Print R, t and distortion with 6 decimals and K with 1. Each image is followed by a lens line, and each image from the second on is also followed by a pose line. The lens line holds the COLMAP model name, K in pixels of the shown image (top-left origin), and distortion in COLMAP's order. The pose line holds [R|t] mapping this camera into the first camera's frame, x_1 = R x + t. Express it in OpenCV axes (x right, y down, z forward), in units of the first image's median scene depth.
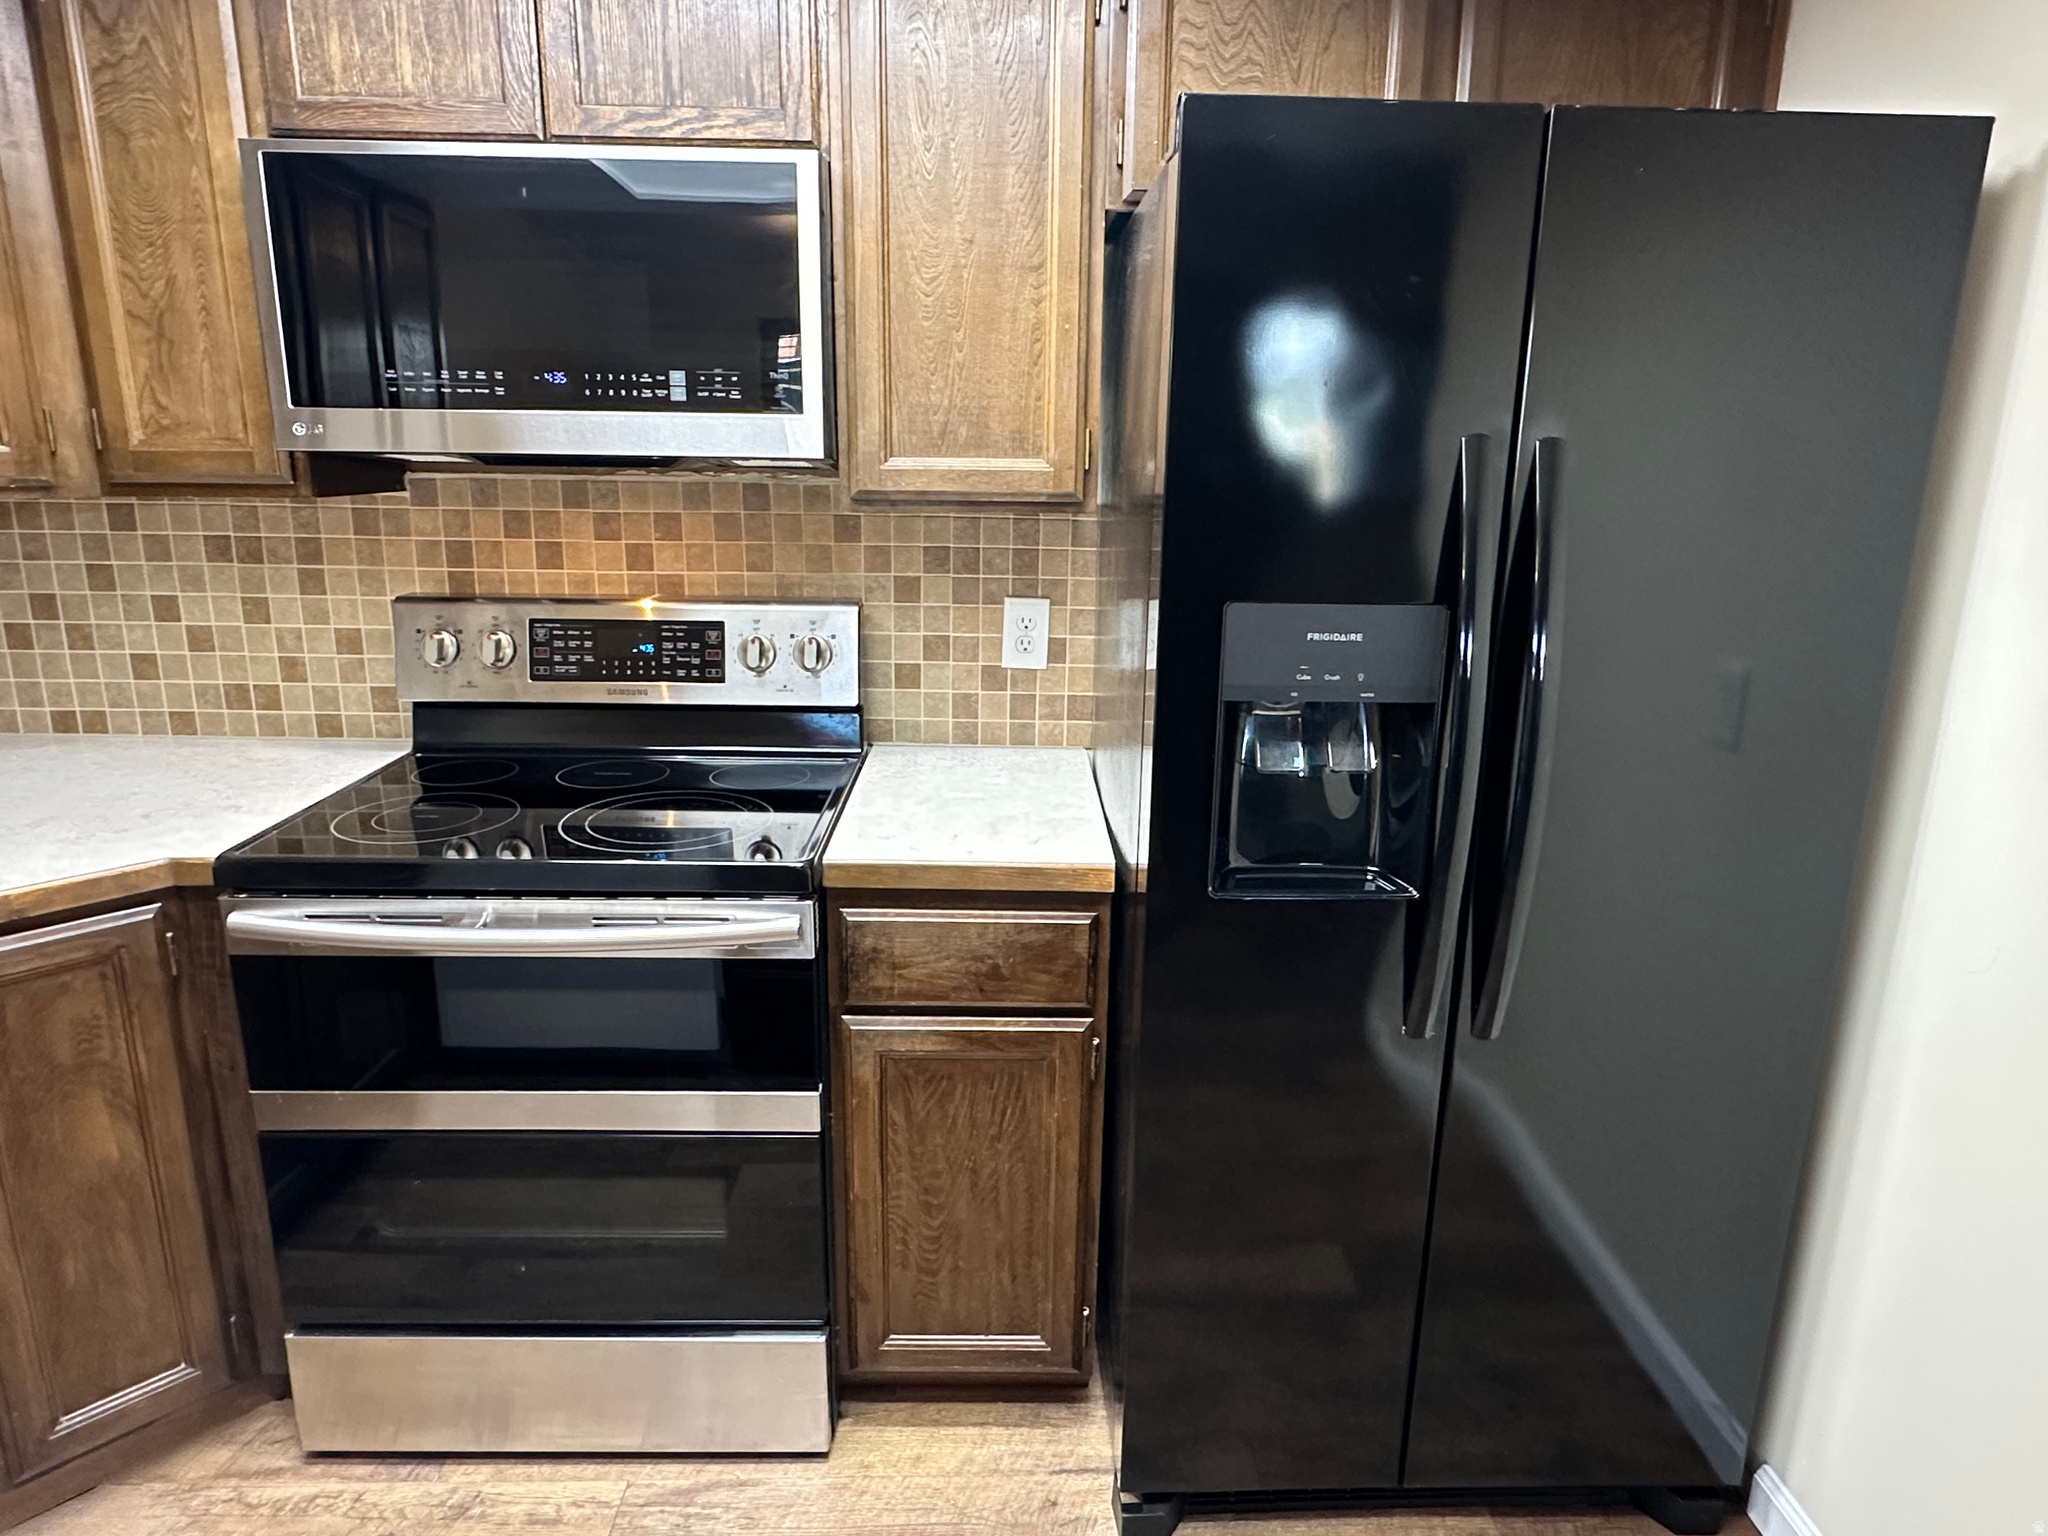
lens RADIAL K [[1267.5, 0, 1024.1], [0, 1267.5, 771.5], [0, 0, 1]] dist [-0.003415, 0.001109]
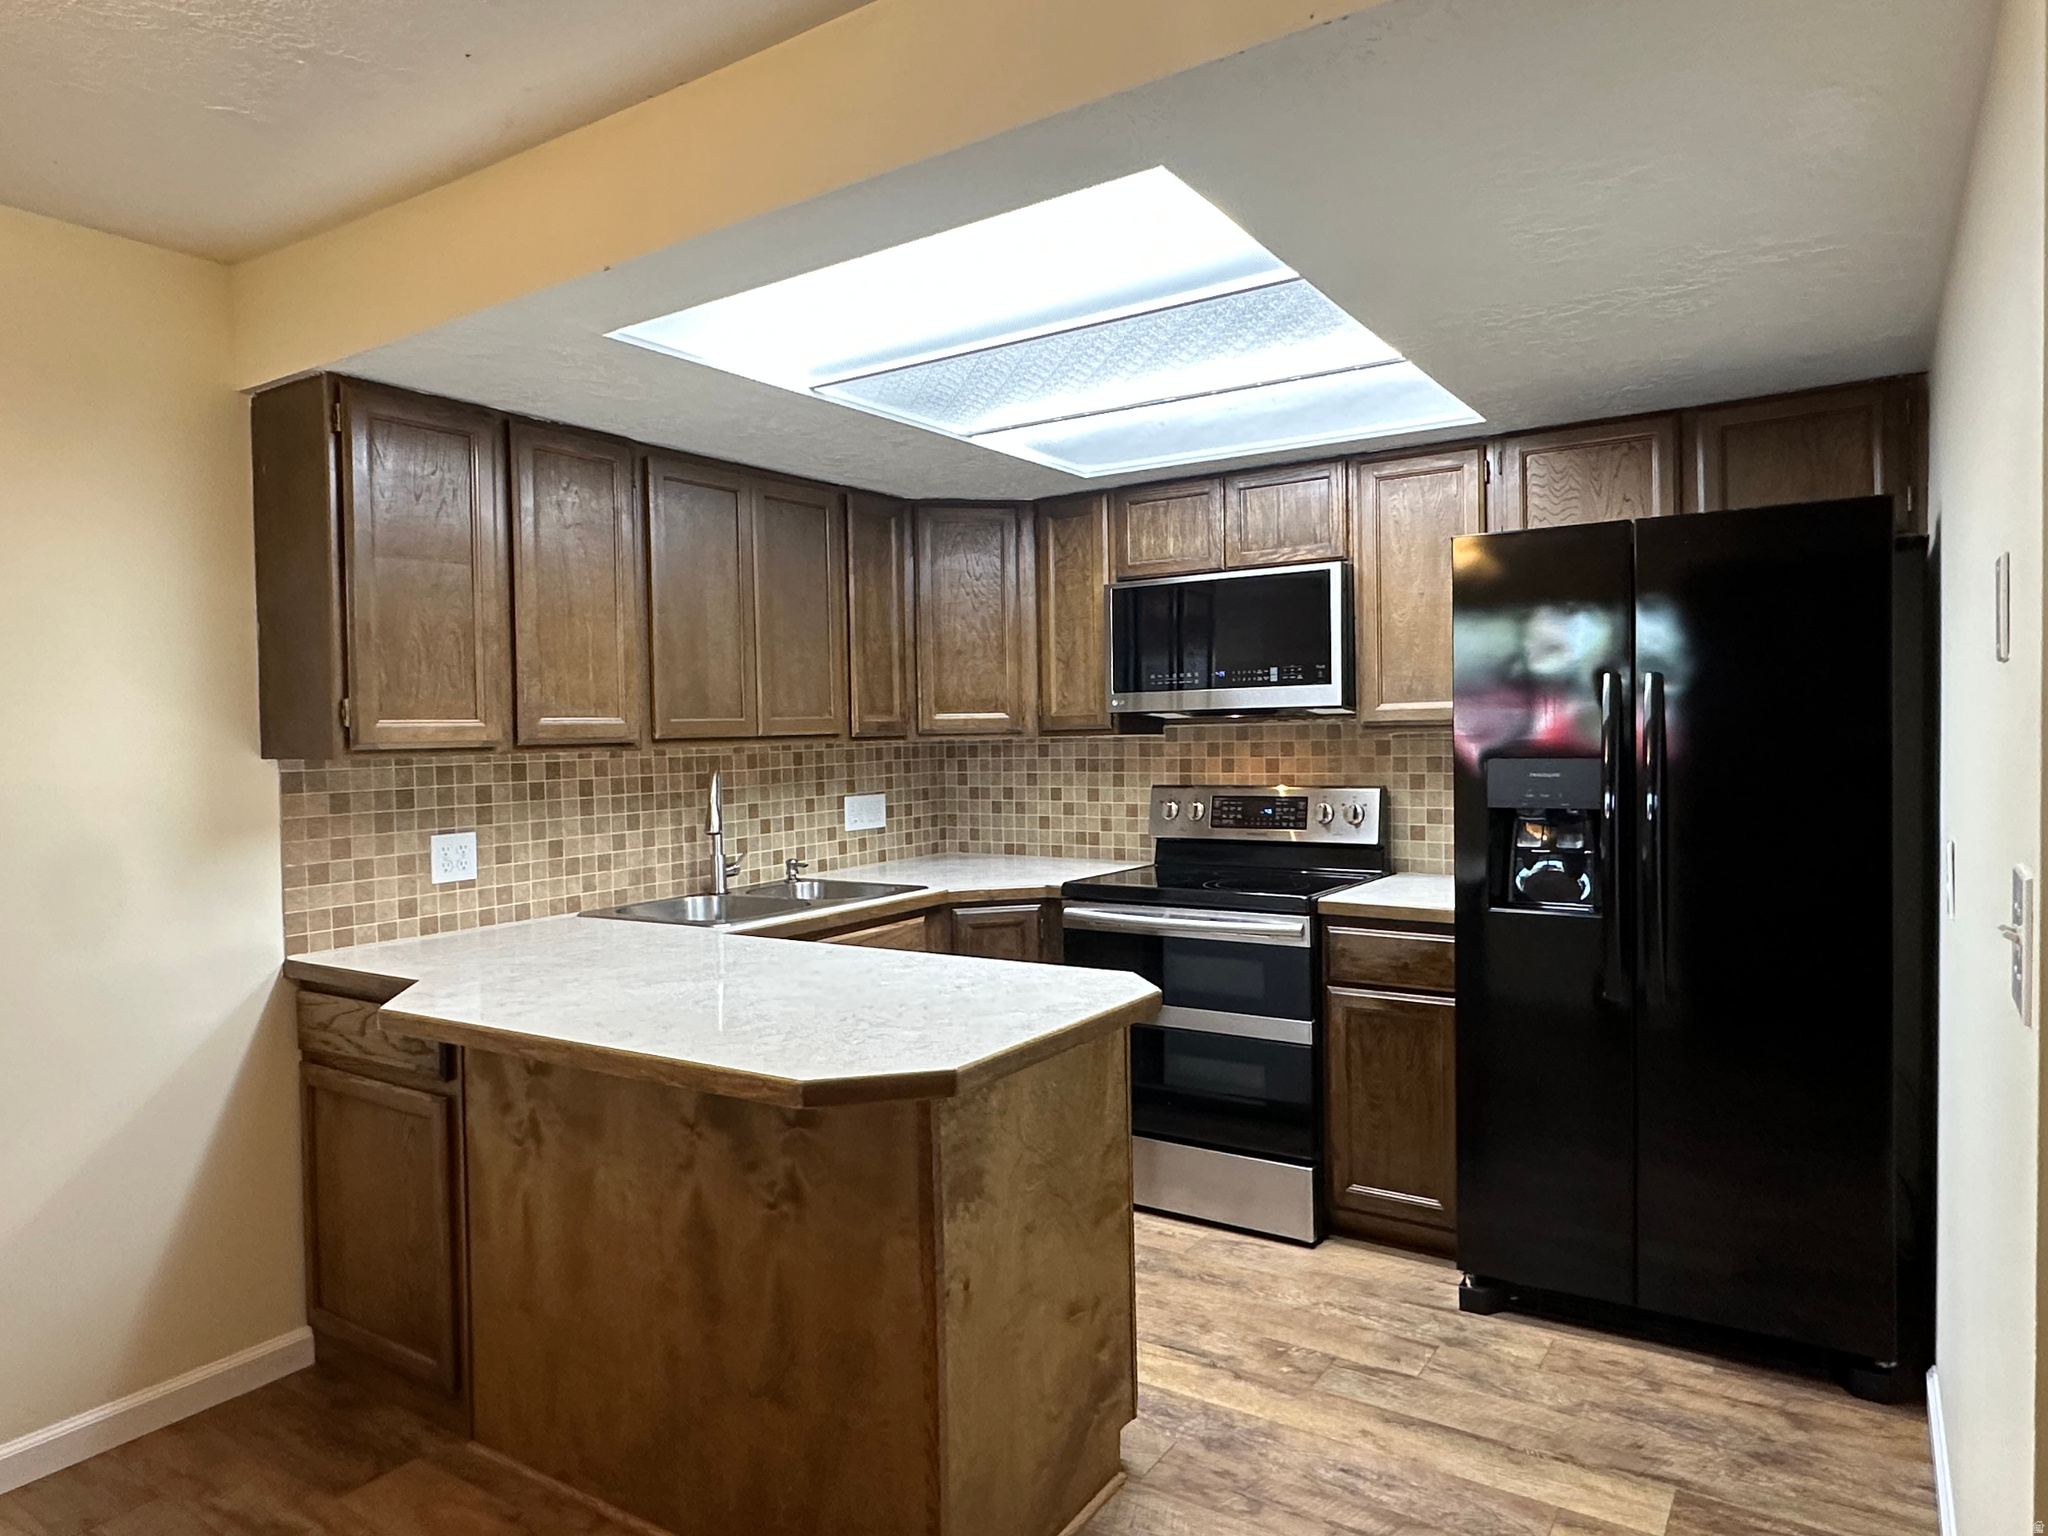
lens RADIAL K [[1267.5, 0, 1024.1], [0, 1267.5, 771.5], [0, 0, 1]] dist [-0.003415, 0.001109]
pose [[0.816406, -0.015504, -0.577269, 0.488634], [-0.116340, 0.974728, -0.190713, 0.244324], [0.565637, 0.222858, 0.793970, -0.700893]]
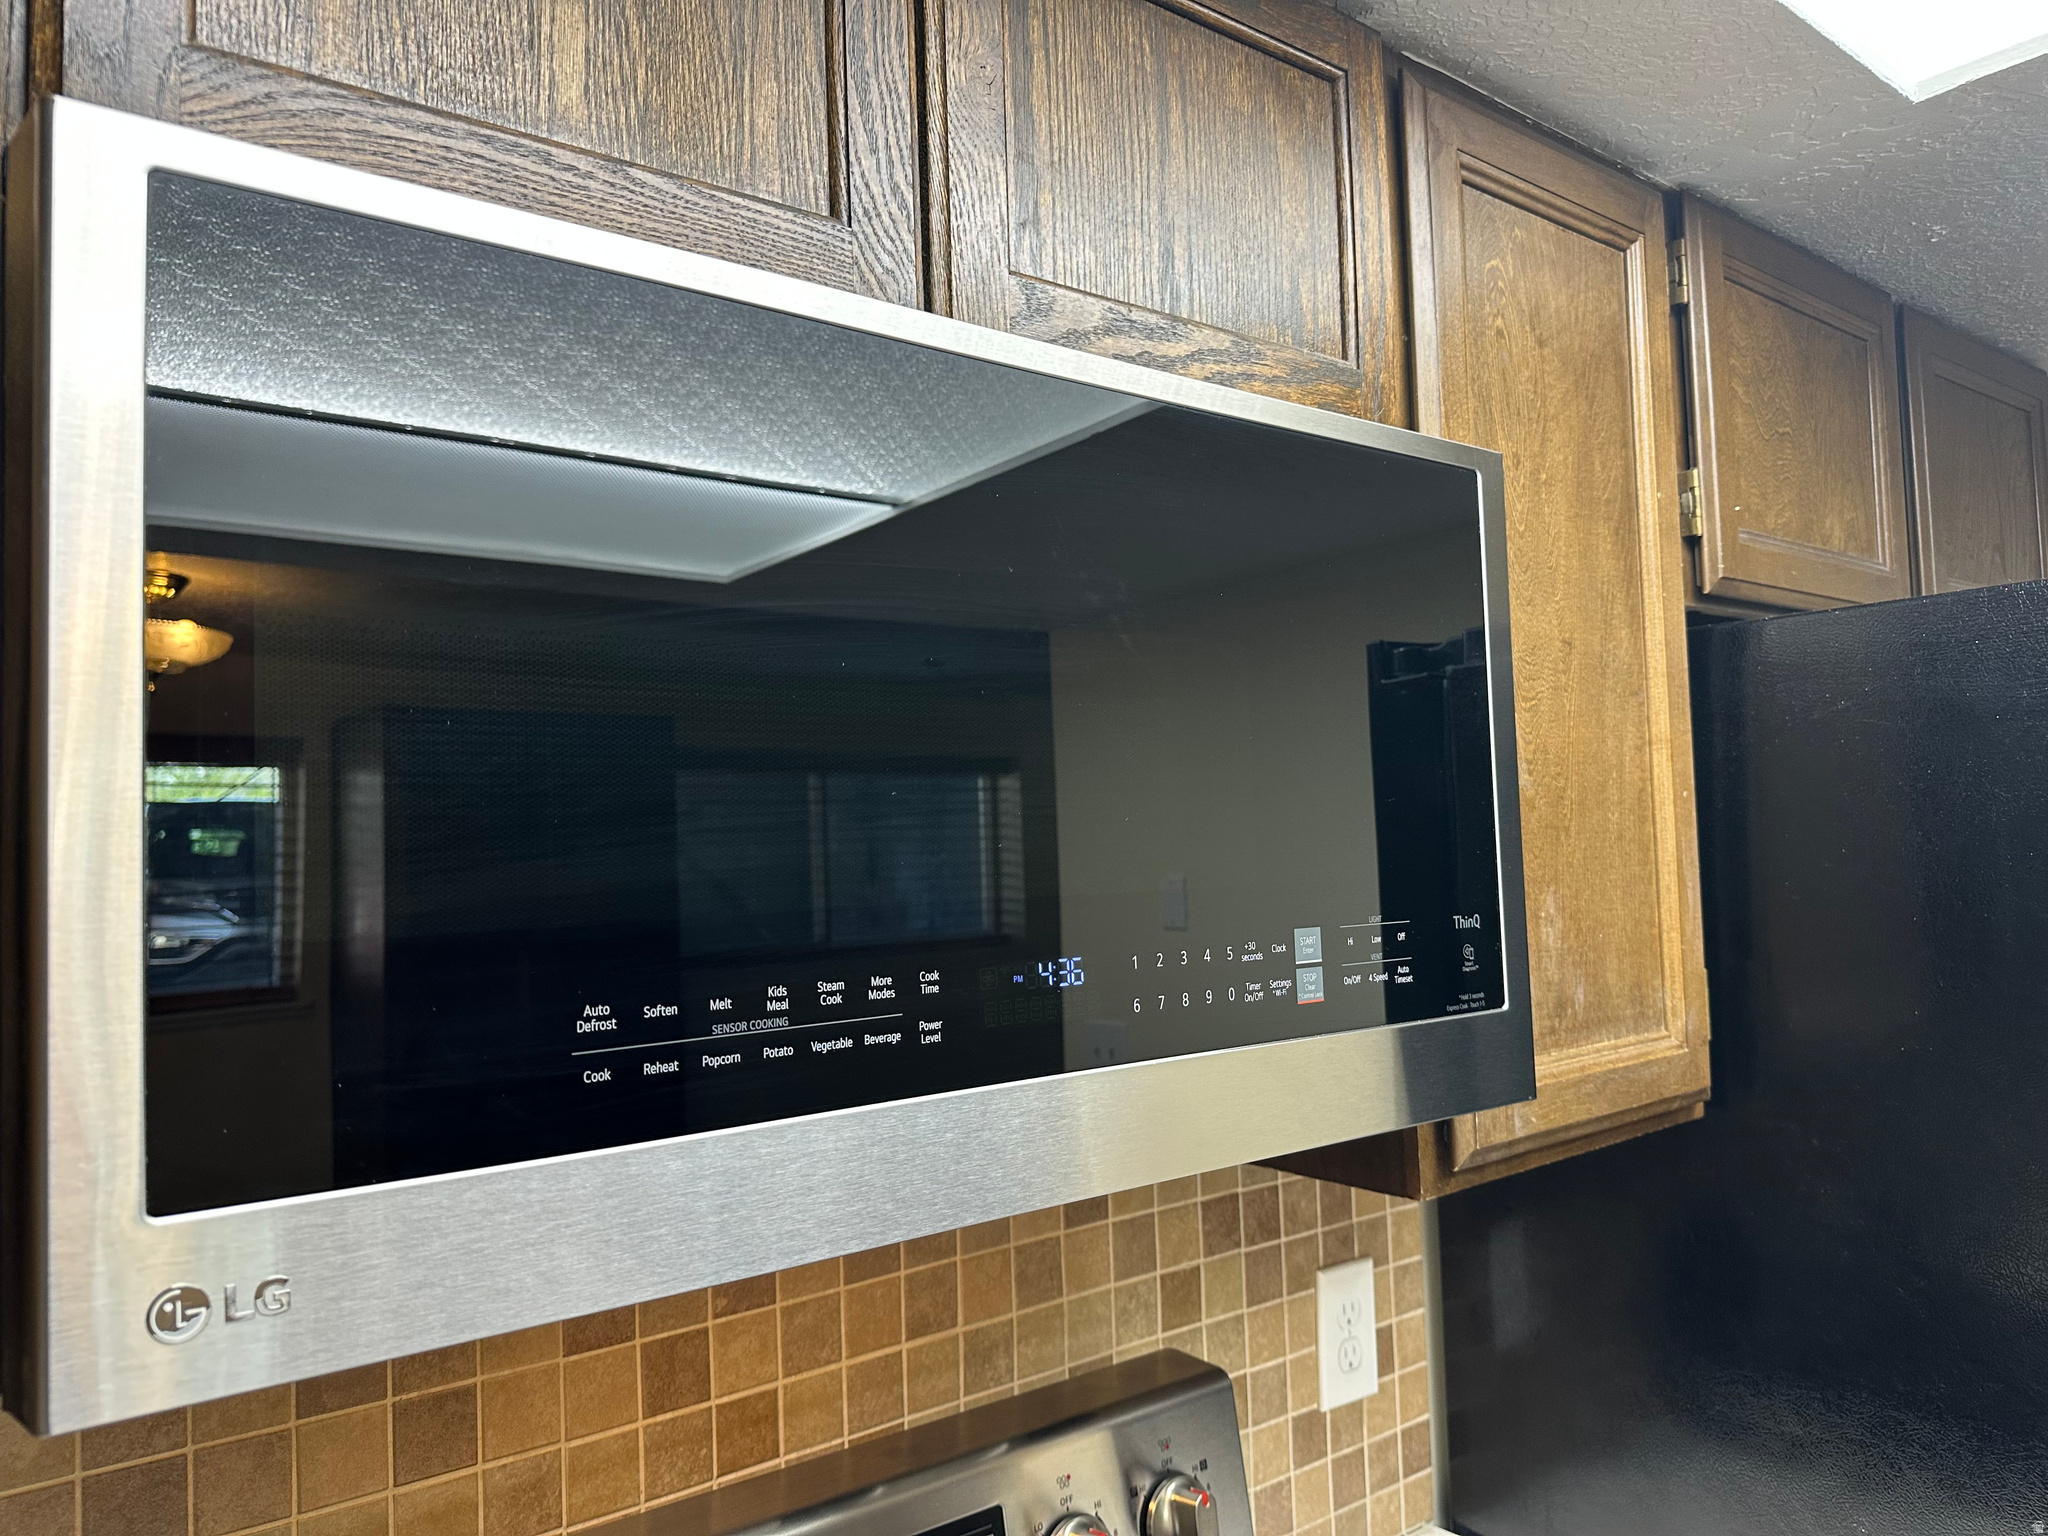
lens RADIAL K [[1428.8, 0, 998.4], [0, 1428.8, 769.6], [0, 0, 1]] dist [0.036346, -0.083781]
pose [[0.807441, -0.006837, 0.589908, -0.498722], [0.190247, 0.949530, -0.249397, -0.224591], [-0.558430, 0.313602, 0.767991, 0.584252]]
